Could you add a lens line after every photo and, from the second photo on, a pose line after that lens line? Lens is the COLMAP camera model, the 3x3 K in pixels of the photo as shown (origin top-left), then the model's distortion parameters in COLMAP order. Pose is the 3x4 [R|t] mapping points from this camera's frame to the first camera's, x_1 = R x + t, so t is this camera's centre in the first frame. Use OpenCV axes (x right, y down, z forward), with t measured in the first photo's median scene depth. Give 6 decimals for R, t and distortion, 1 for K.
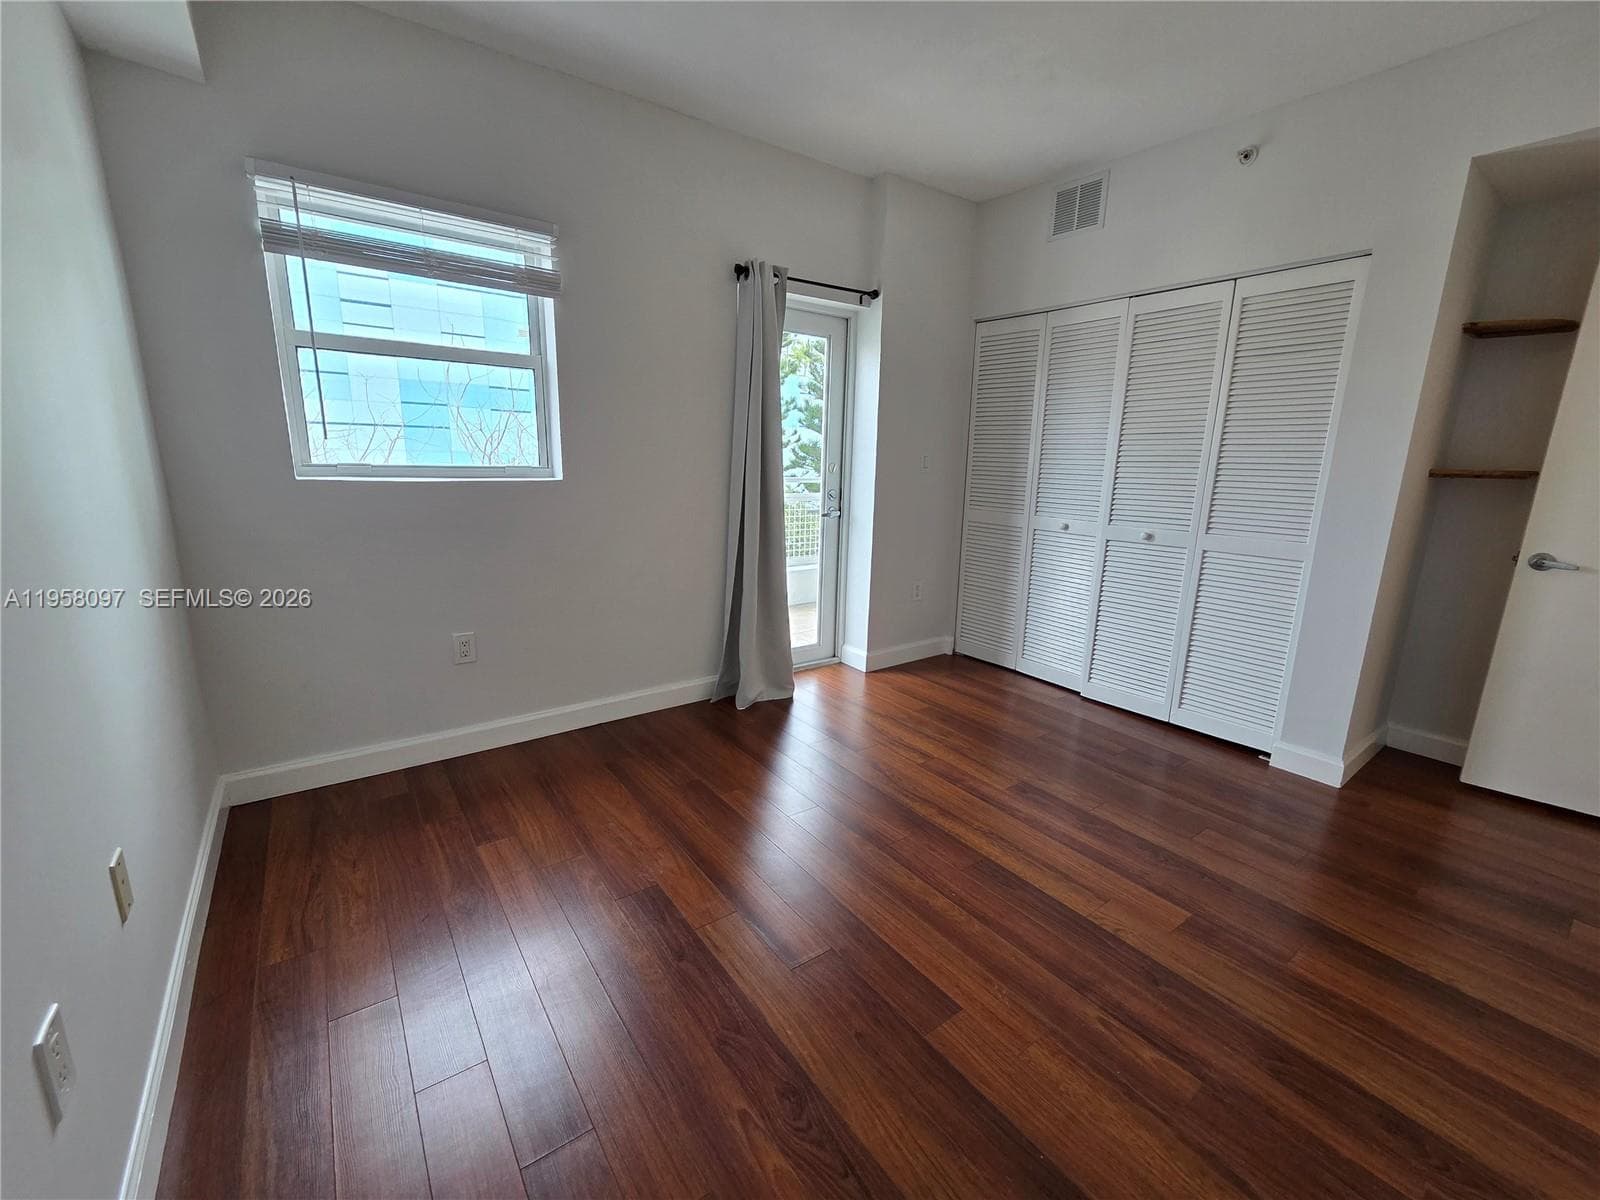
lens RADIAL K [[656.5, 0, 804.0], [0, 656.5, 600.7], [0, 0, 1]] dist [0.003061, 0.000359]
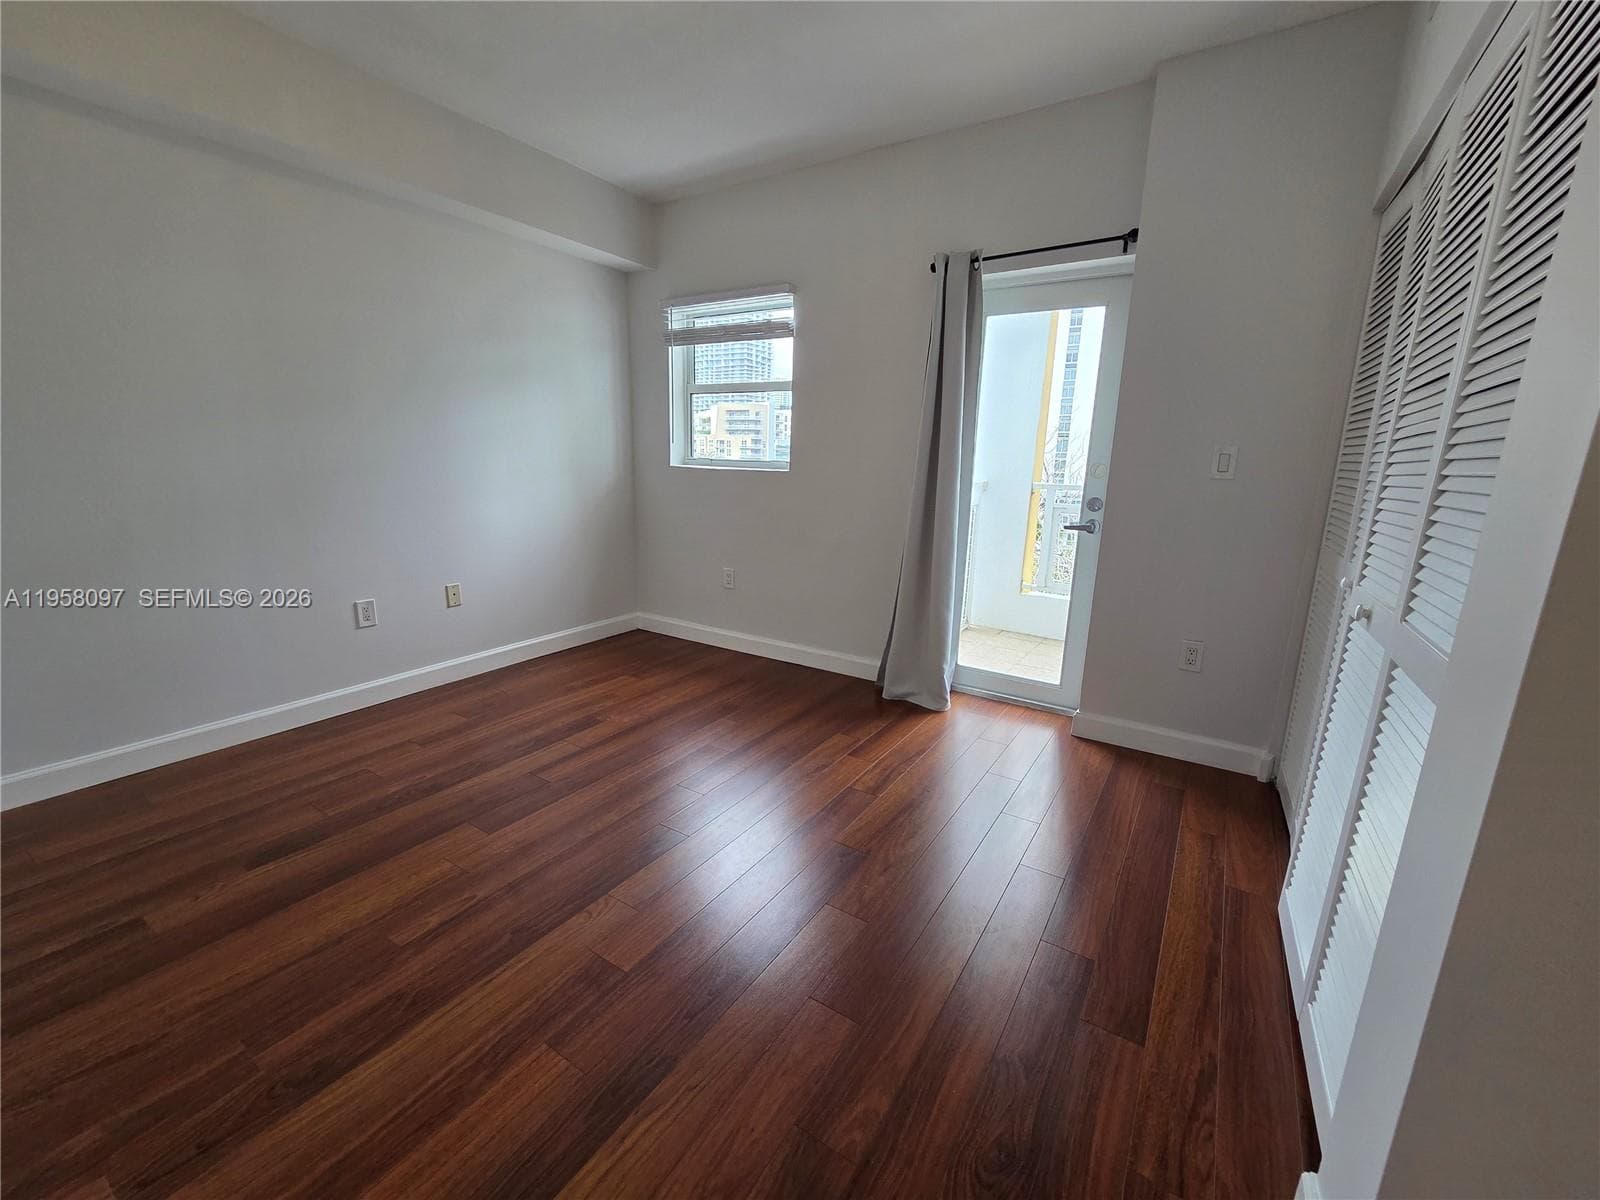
lens RADIAL K [[656.5, 0, 804.0], [0, 656.5, 600.7], [0, 0, 1]] dist [0.003061, 0.000359]
pose [[0.360939, 0.189342, -0.913166, 1.088424], [-0.216967, 0.969354, 0.115233, -0.105399], [0.907000, 0.156535, 0.390959, 0.647692]]
